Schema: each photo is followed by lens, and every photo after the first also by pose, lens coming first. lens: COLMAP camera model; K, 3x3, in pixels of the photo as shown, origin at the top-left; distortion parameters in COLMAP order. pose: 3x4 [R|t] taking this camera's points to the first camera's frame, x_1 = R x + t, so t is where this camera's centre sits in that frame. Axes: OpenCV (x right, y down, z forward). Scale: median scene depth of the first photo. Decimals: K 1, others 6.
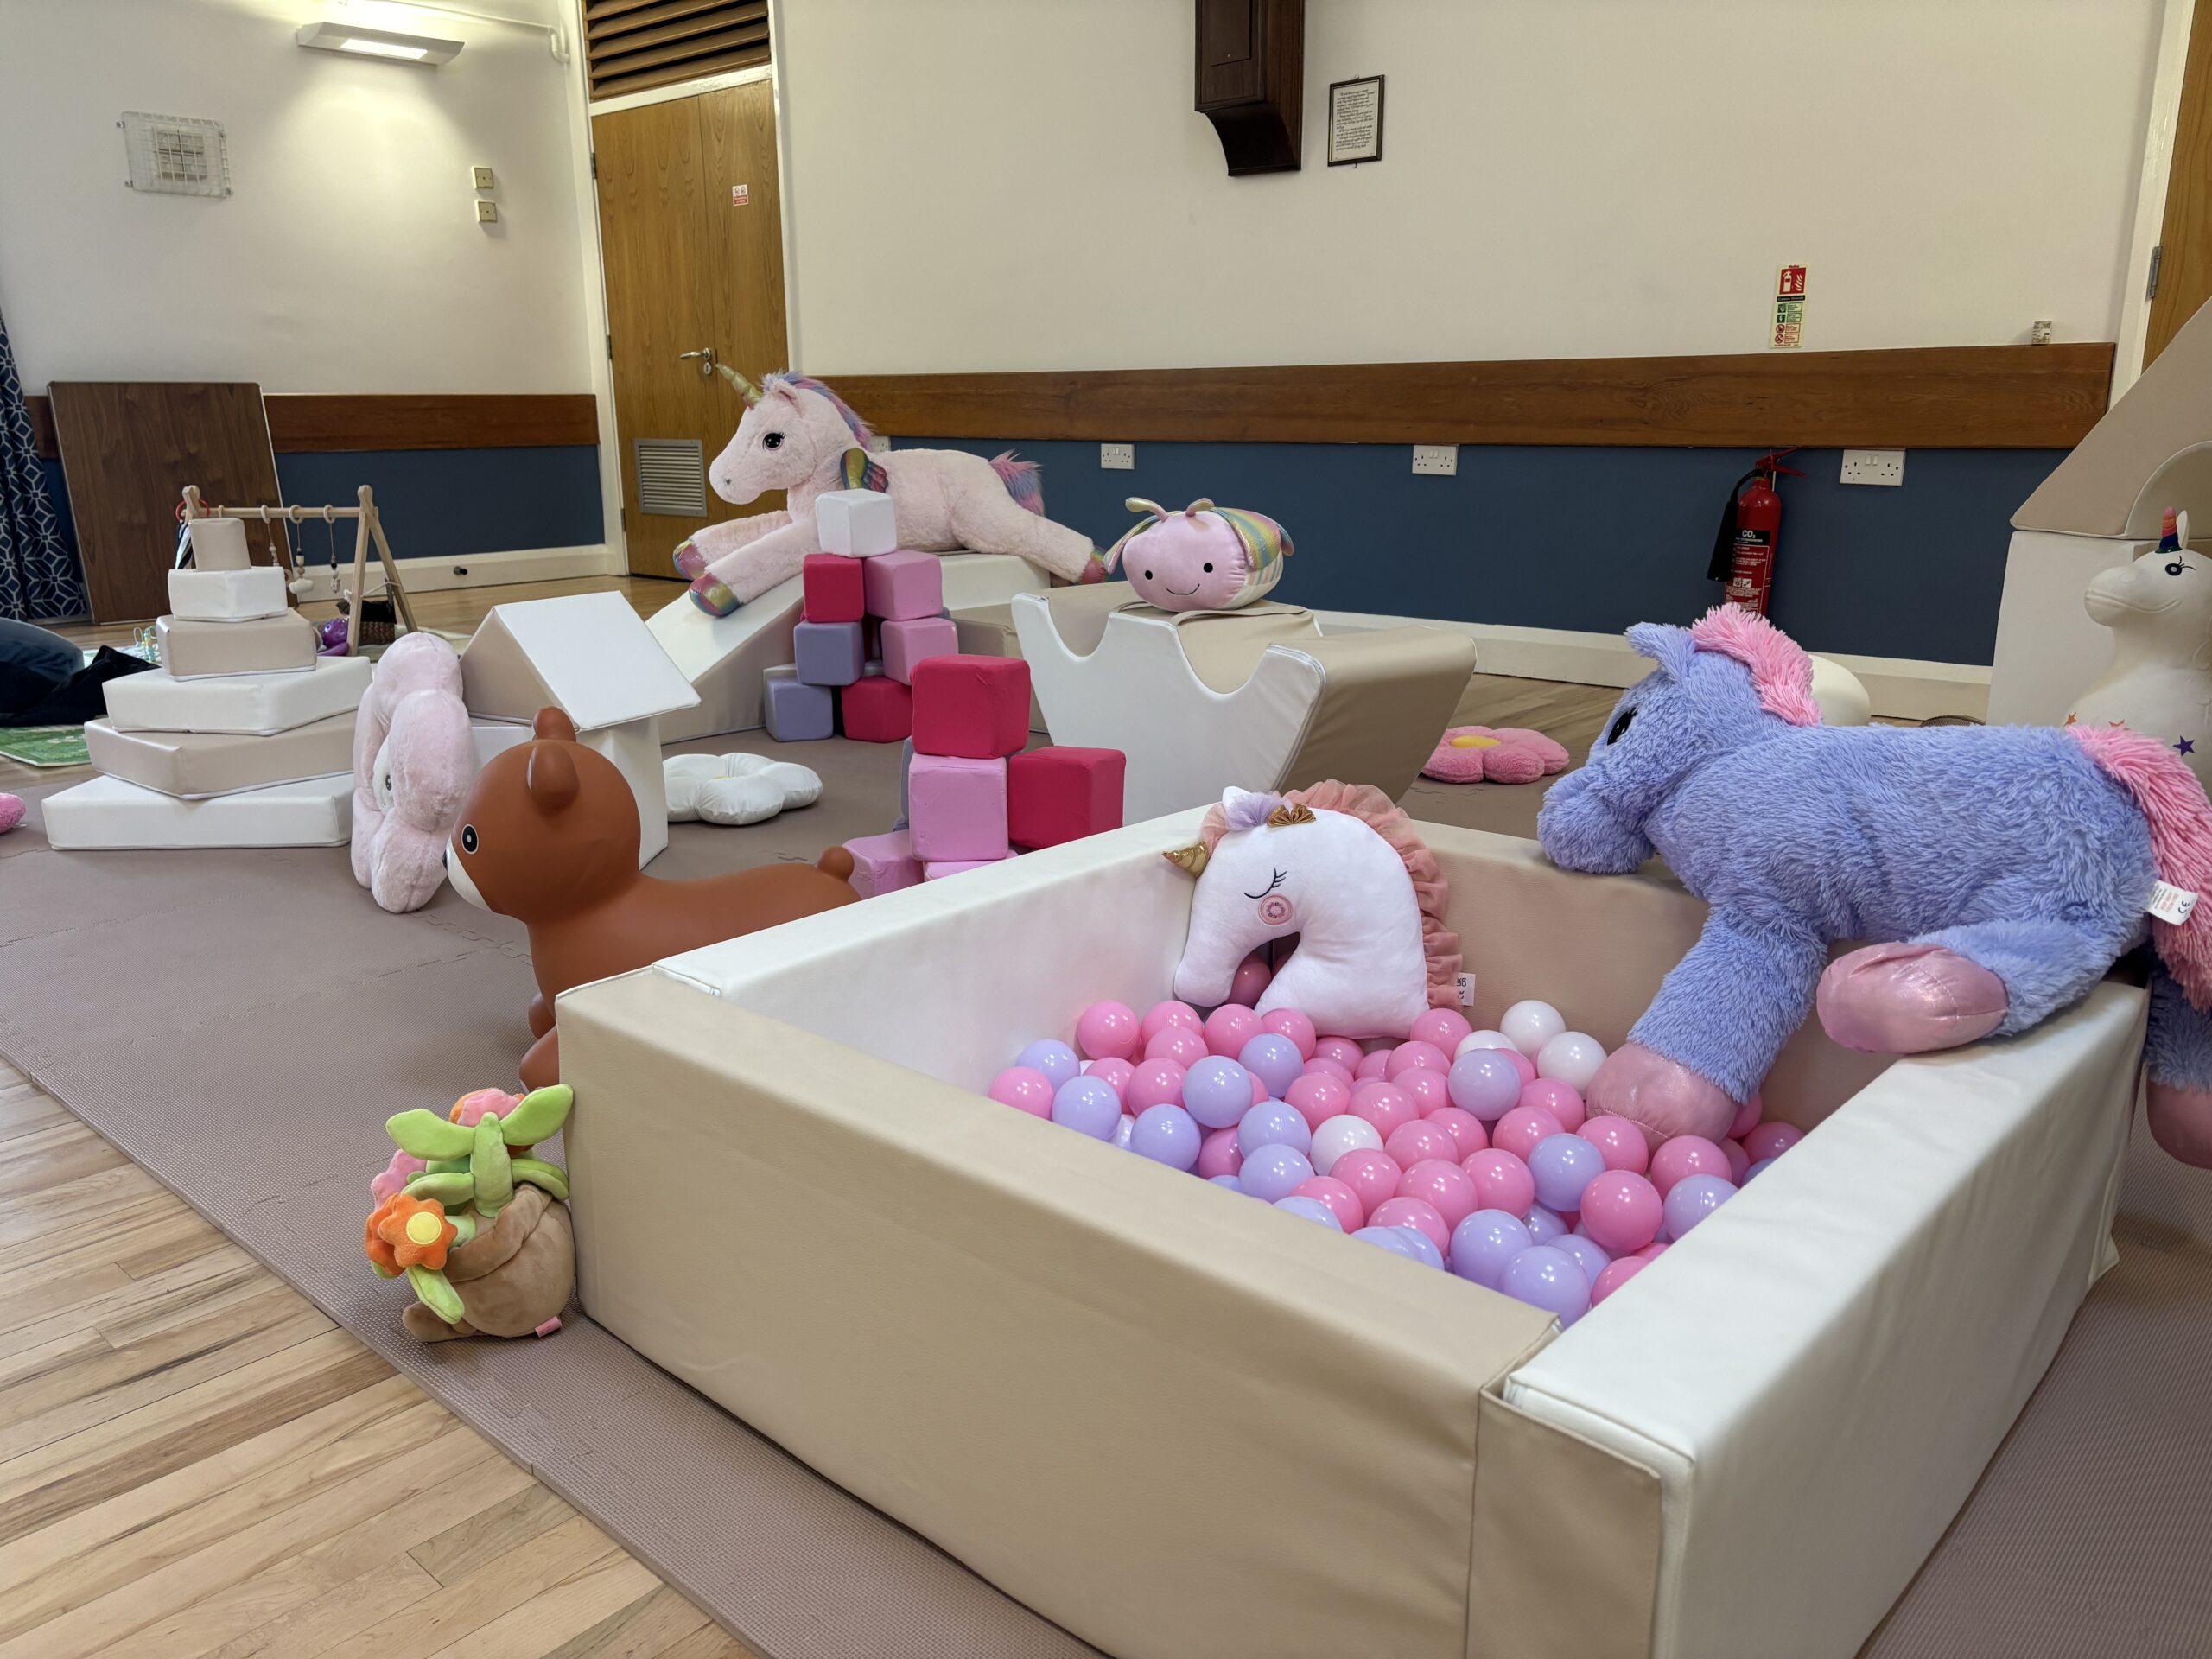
lens RADIAL K [[1679.5, 0, 1106.0], [0, 1679.5, 829.5], [0, 0, 1]] dist [0.059035, -0.078289]
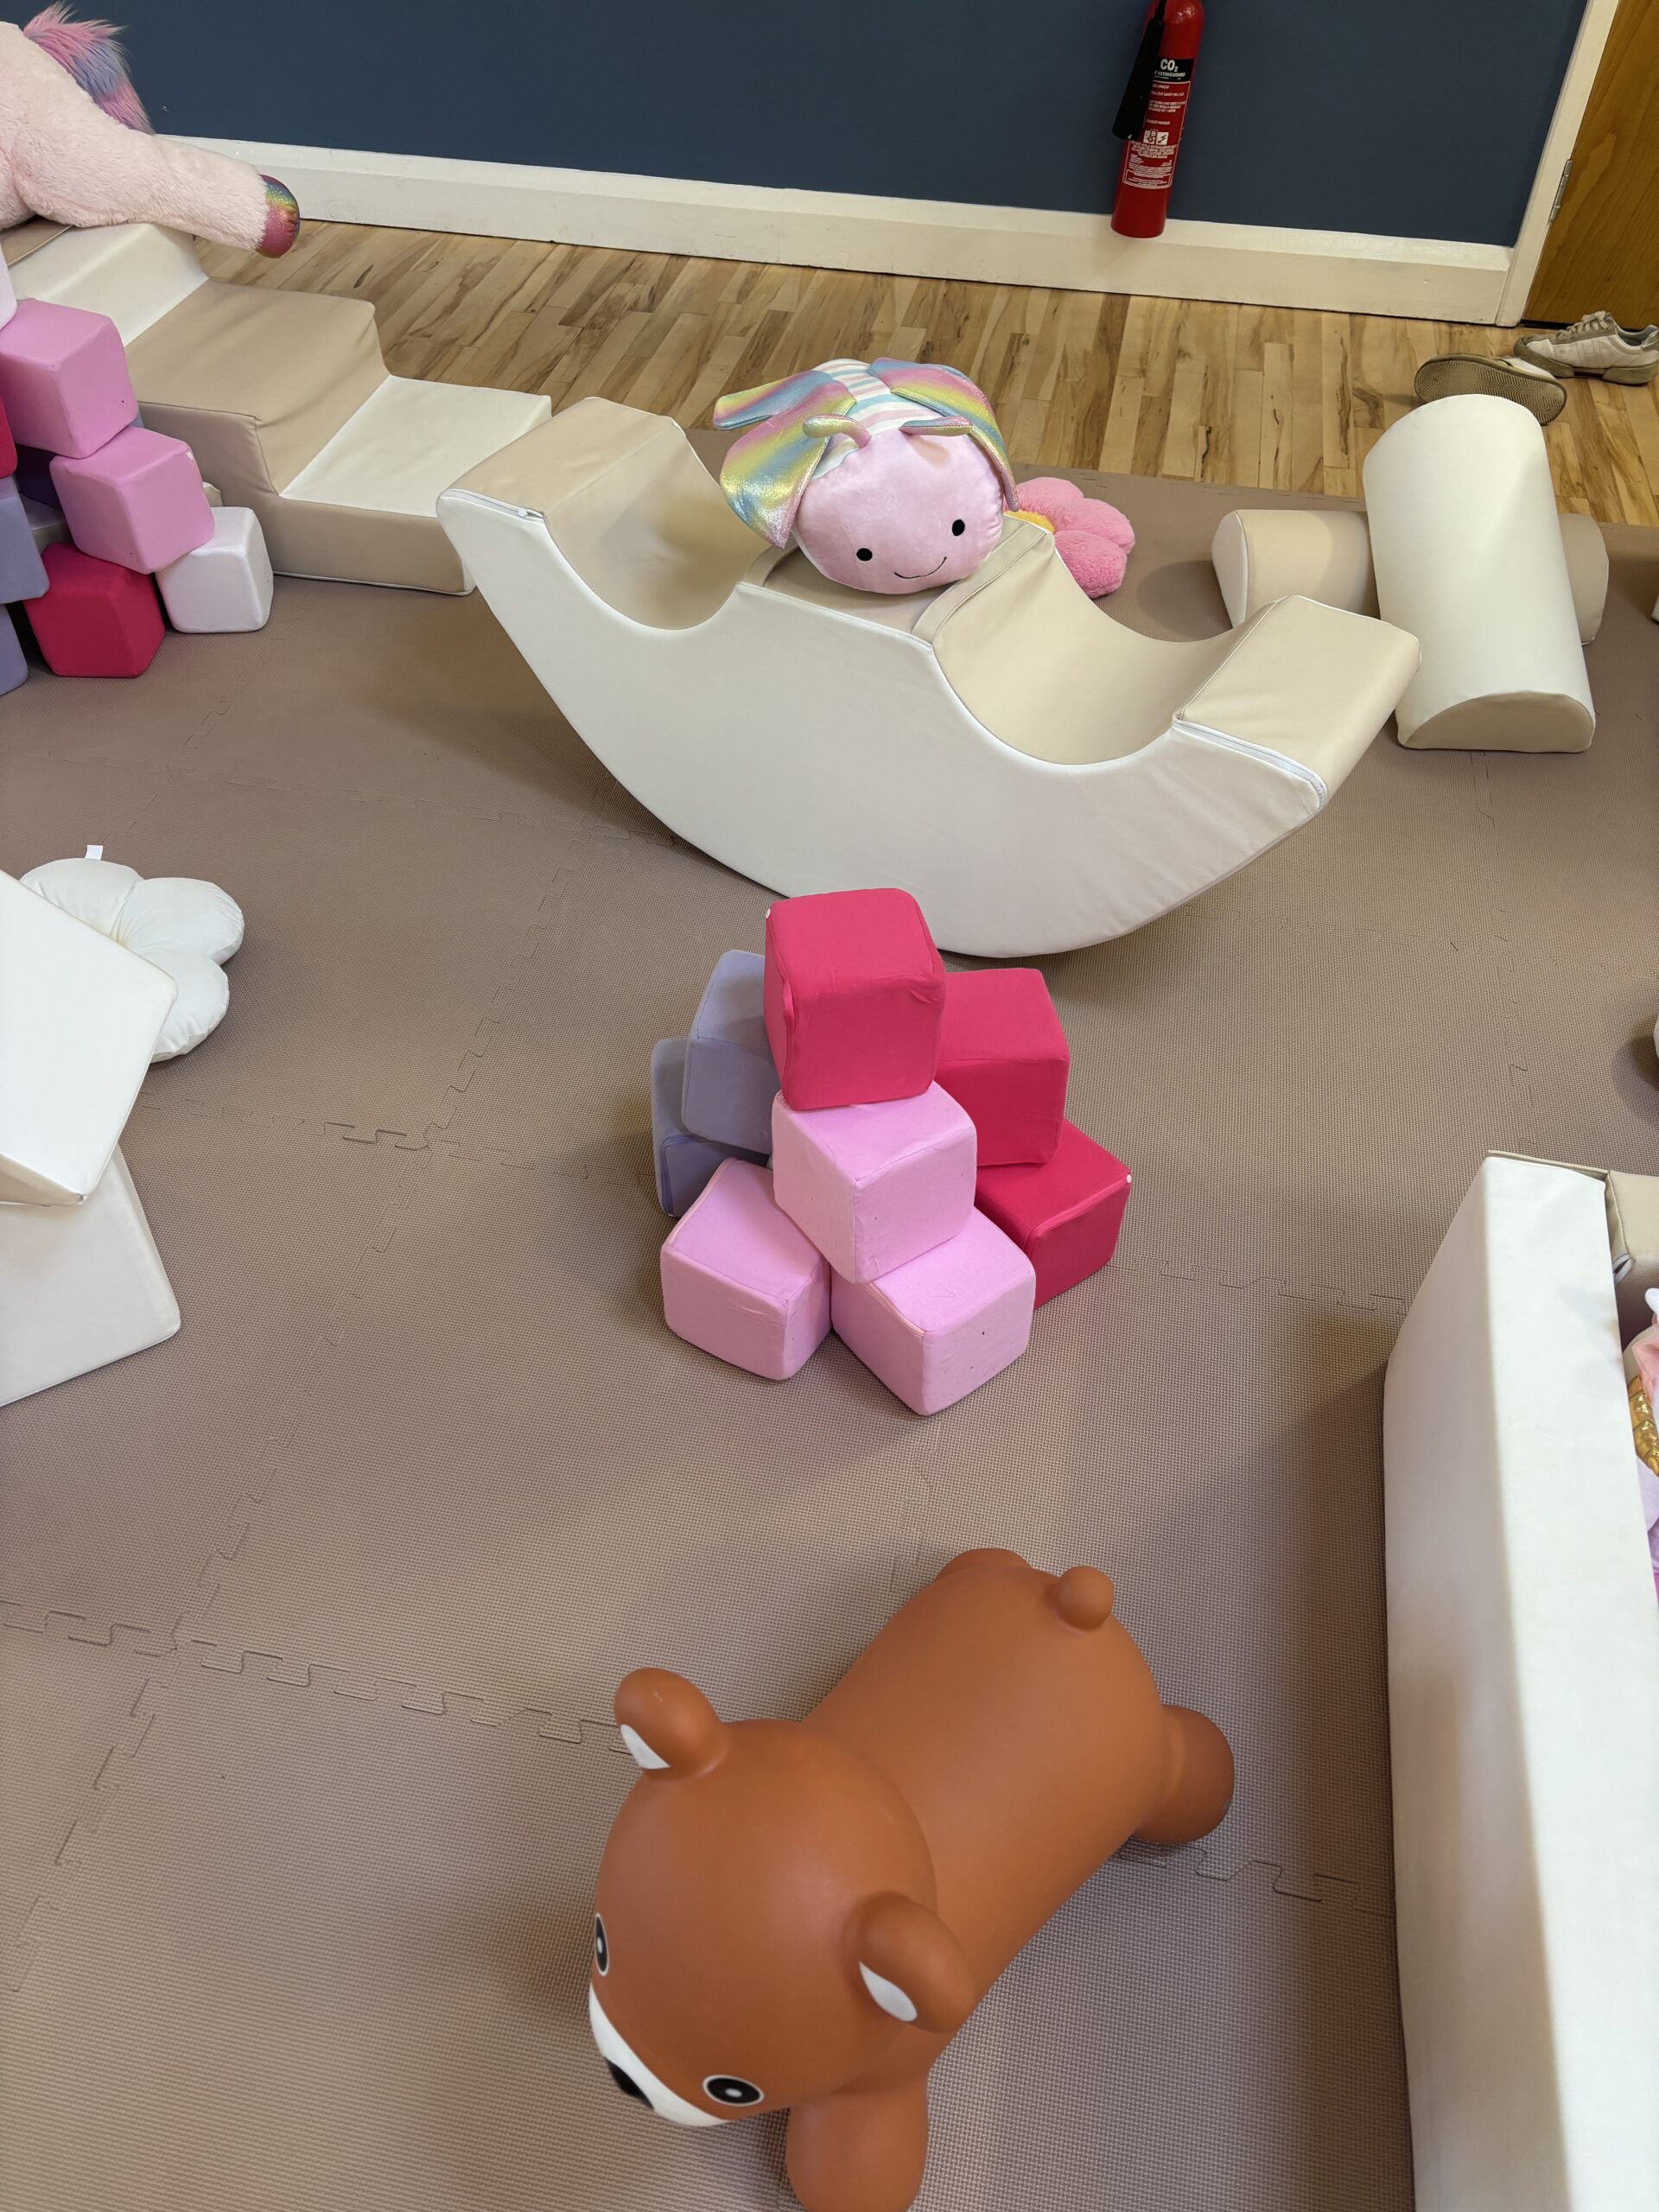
lens RADIAL K [[1644.6, 0, 822.6], [0, 1644.6, 1101.0], [0, 0, 1]] dist [0.066772, -0.070814]
pose [[0.854019, -0.357400, 0.378043, -0.181532], [0.104137, 0.829402, 0.548861, -0.204991], [-0.509712, -0.429369, 0.745544, 0.315357]]
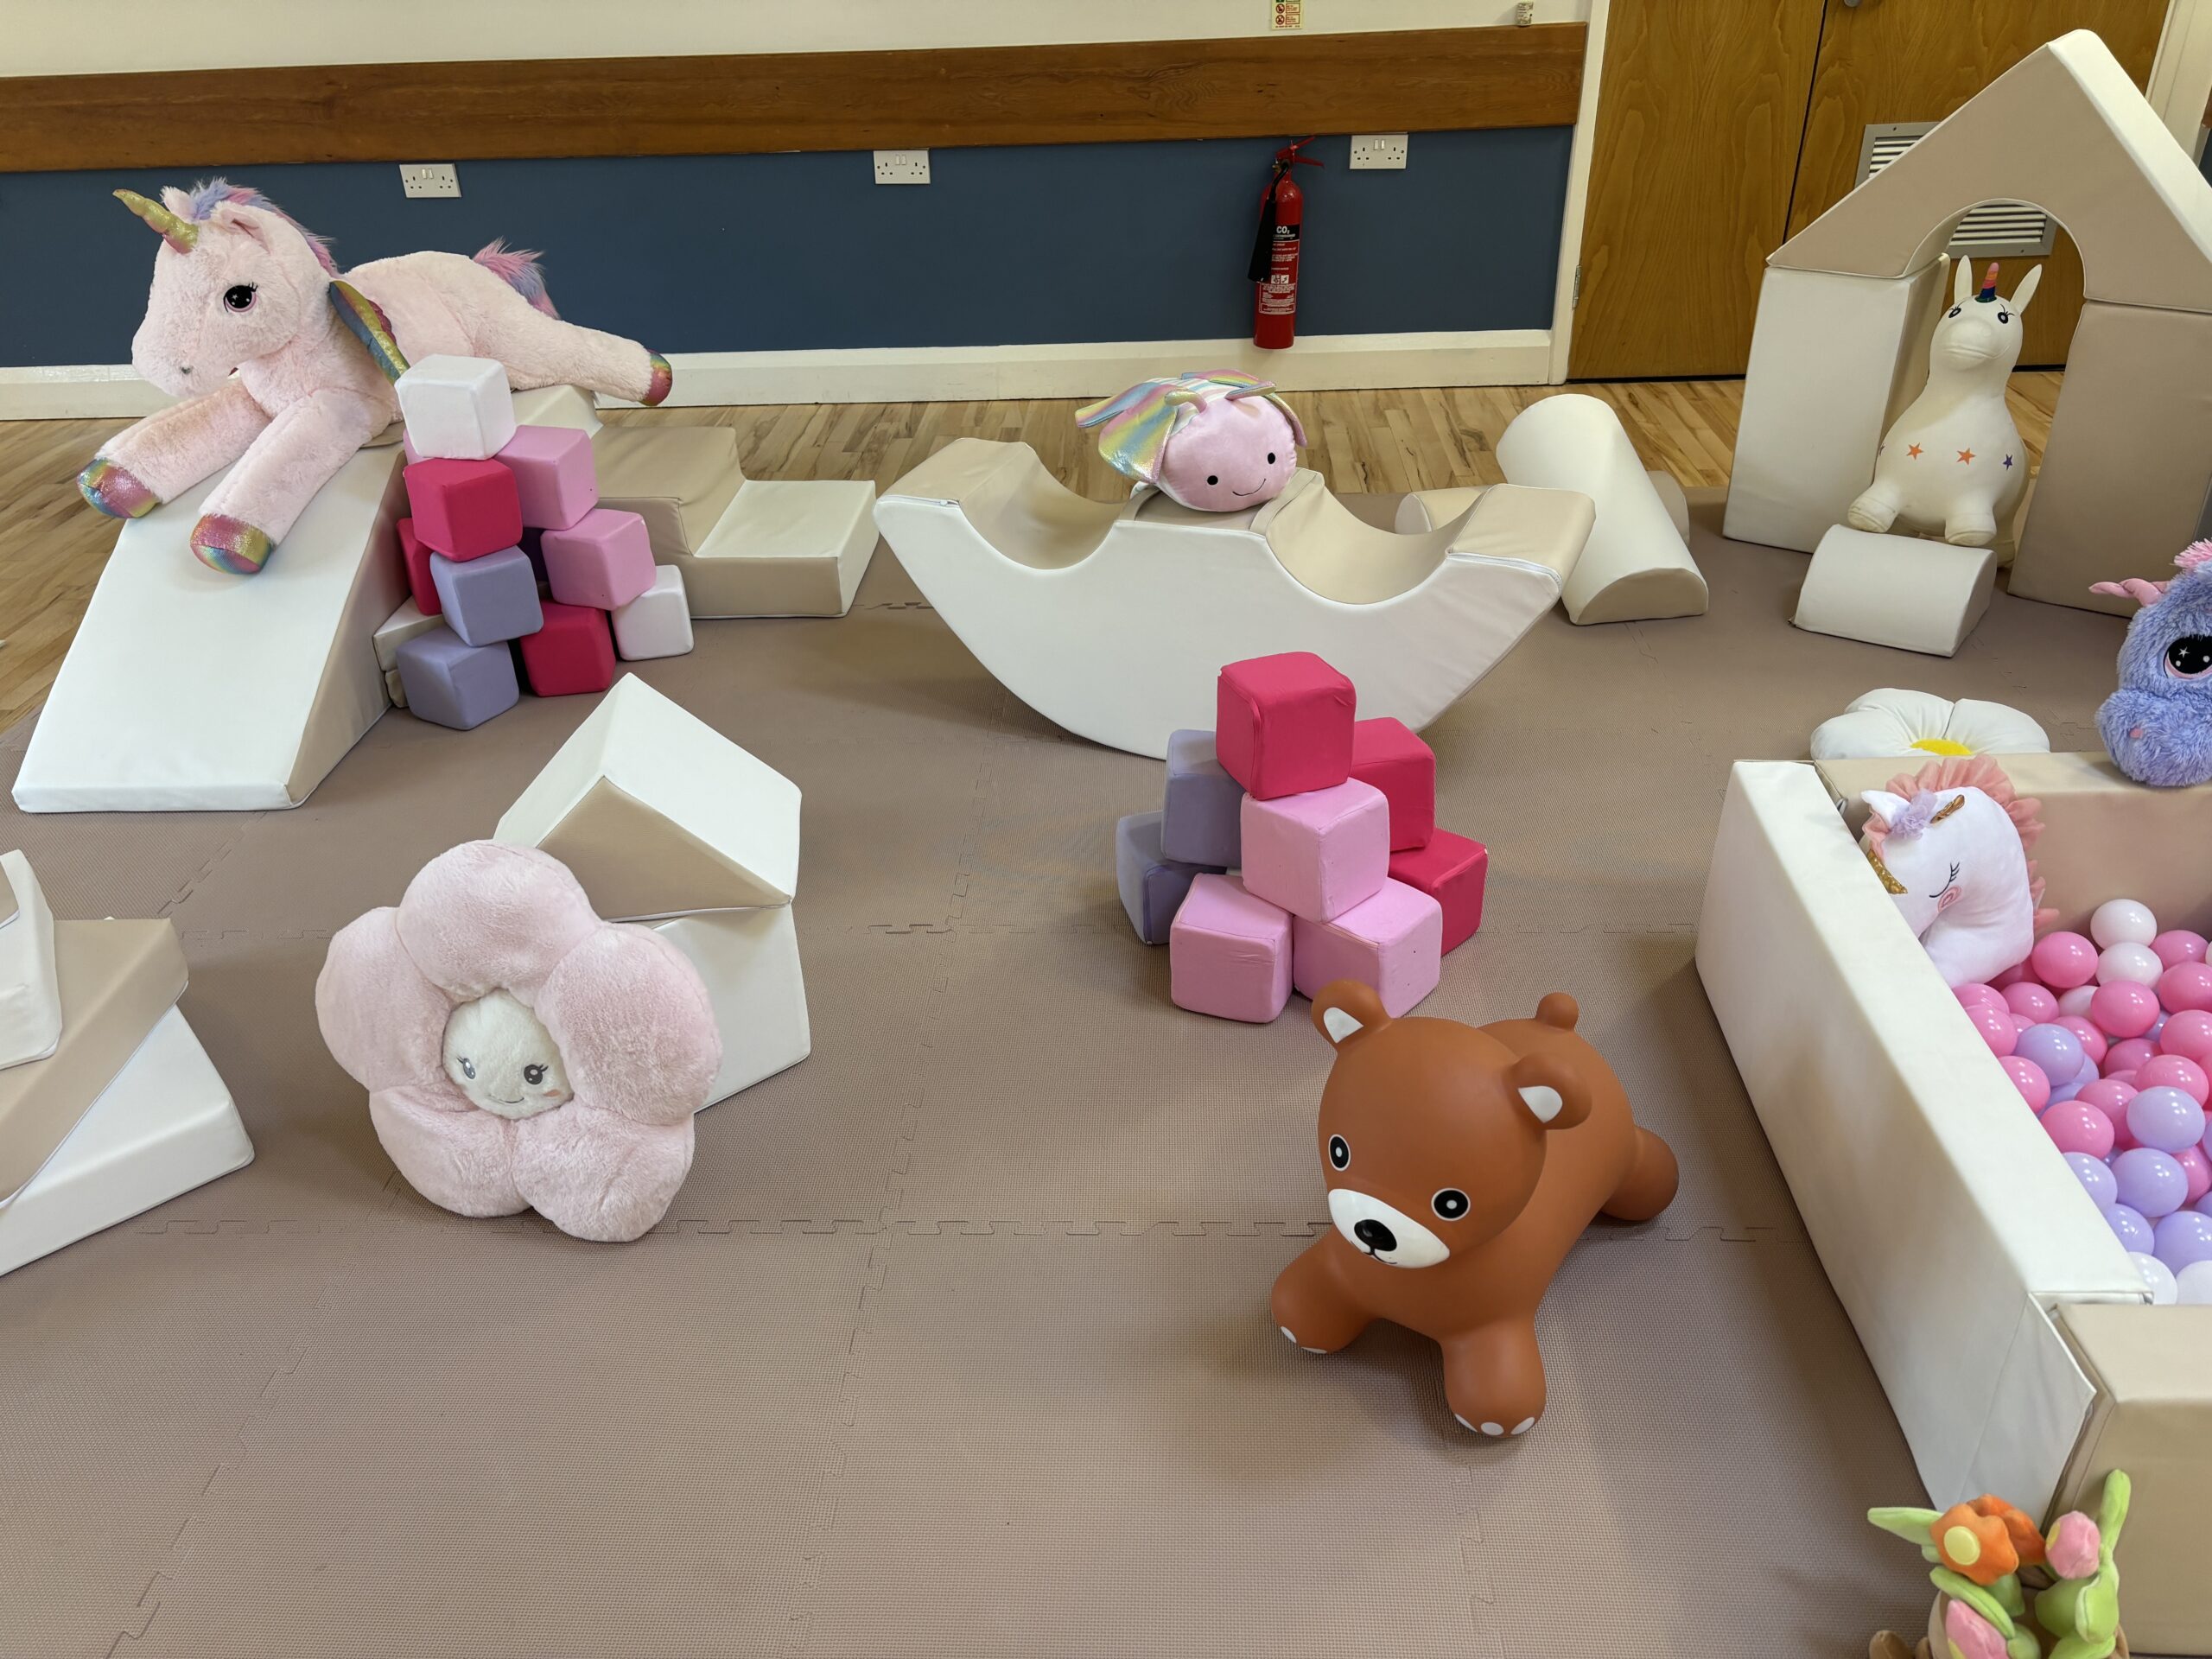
lens RADIAL K [[1657.8, 0, 1090.1], [0, 1657.8, 837.0], [0, 0, 1]] dist [0.066778, -0.081337]
pose [[0.766742, -0.345993, 0.540737, -0.356976], [0.187000, 0.926176, 0.327459, -0.177880], [-0.614116, -0.149958, 0.774838, 0.226354]]
